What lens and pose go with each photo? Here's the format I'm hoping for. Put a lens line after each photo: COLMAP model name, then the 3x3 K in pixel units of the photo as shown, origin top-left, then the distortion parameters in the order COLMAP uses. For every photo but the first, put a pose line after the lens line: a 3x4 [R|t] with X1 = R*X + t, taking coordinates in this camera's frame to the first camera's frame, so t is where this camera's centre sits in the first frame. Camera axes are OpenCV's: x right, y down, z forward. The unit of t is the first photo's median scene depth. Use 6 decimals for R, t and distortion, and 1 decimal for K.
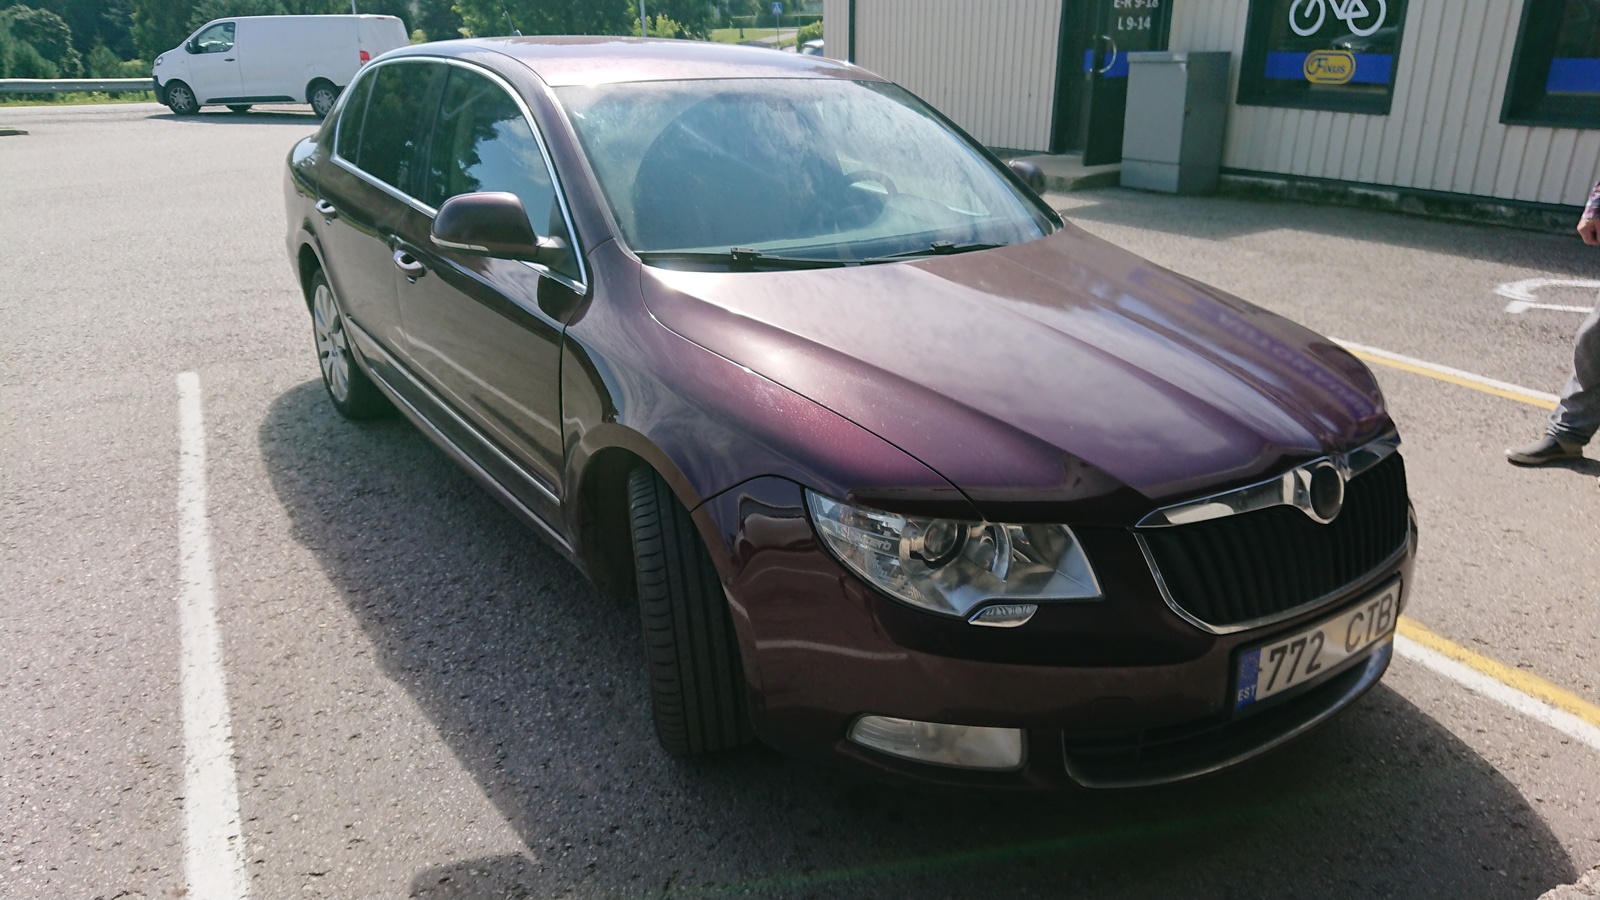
lens RADIAL K [[1080.2, 0, 800.0], [0, 1080.2, 450.0], [0, 0, 1]] dist [0.225493, -0.307649]
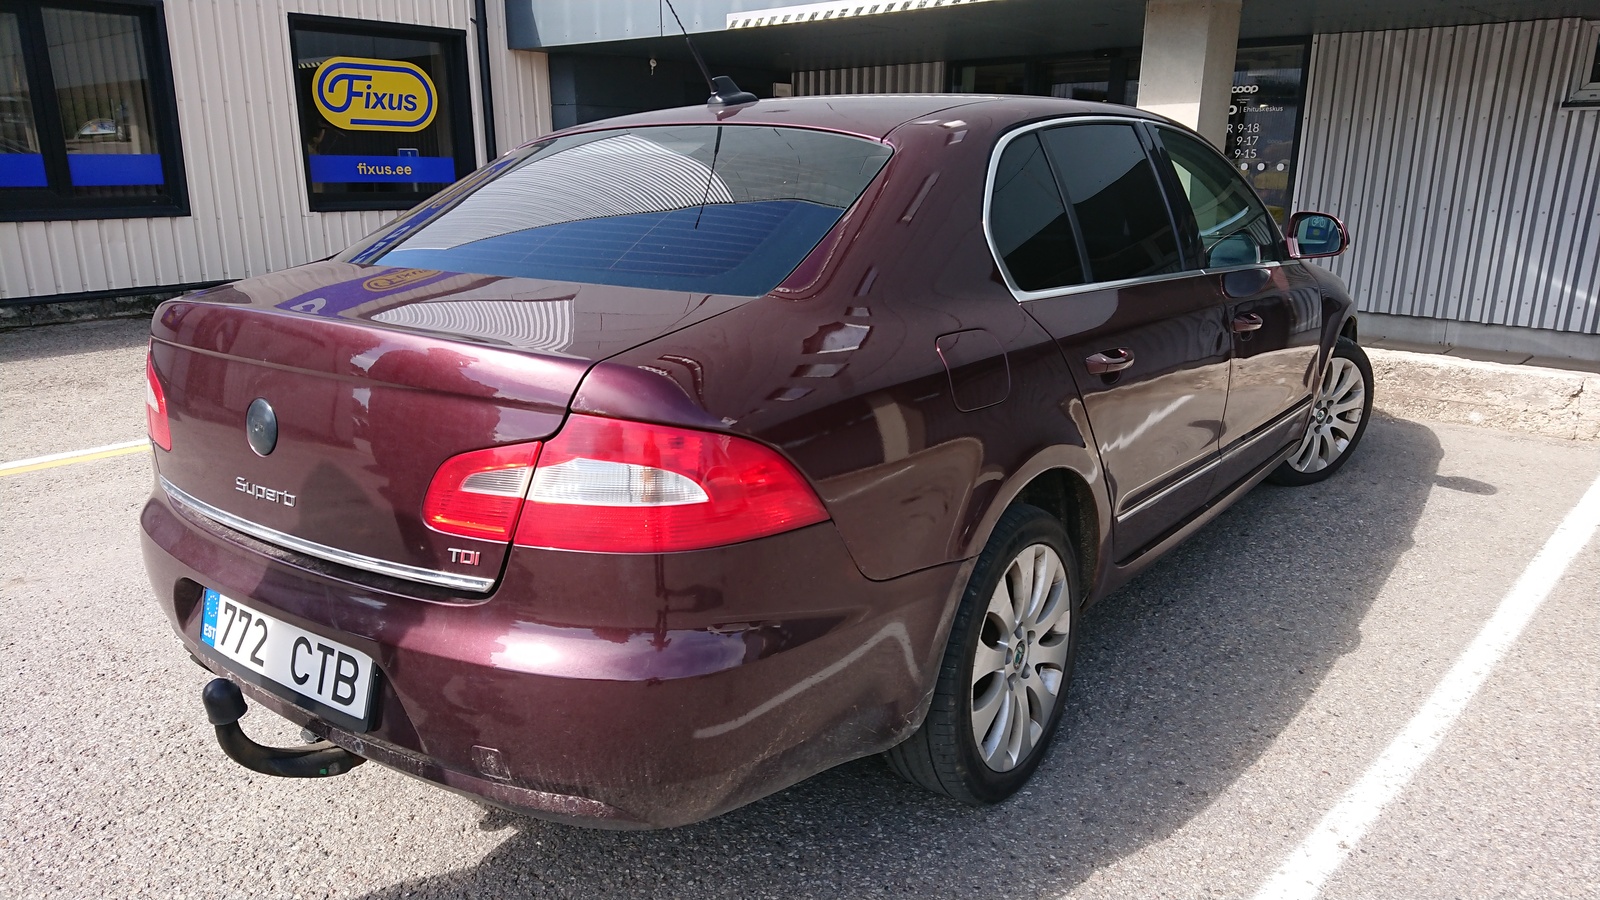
lens RADIAL K [[1080.2, 0, 800.0], [0, 1080.2, 450.0], [0, 0, 1]] dist [0.225493, -0.307649]
pose [[-0.324233, -0.266175, 0.907757, -0.587474], [0.314378, 0.874737, 0.368783, -0.309919], [-0.892210, 0.404951, -0.199939, 0.792753]]
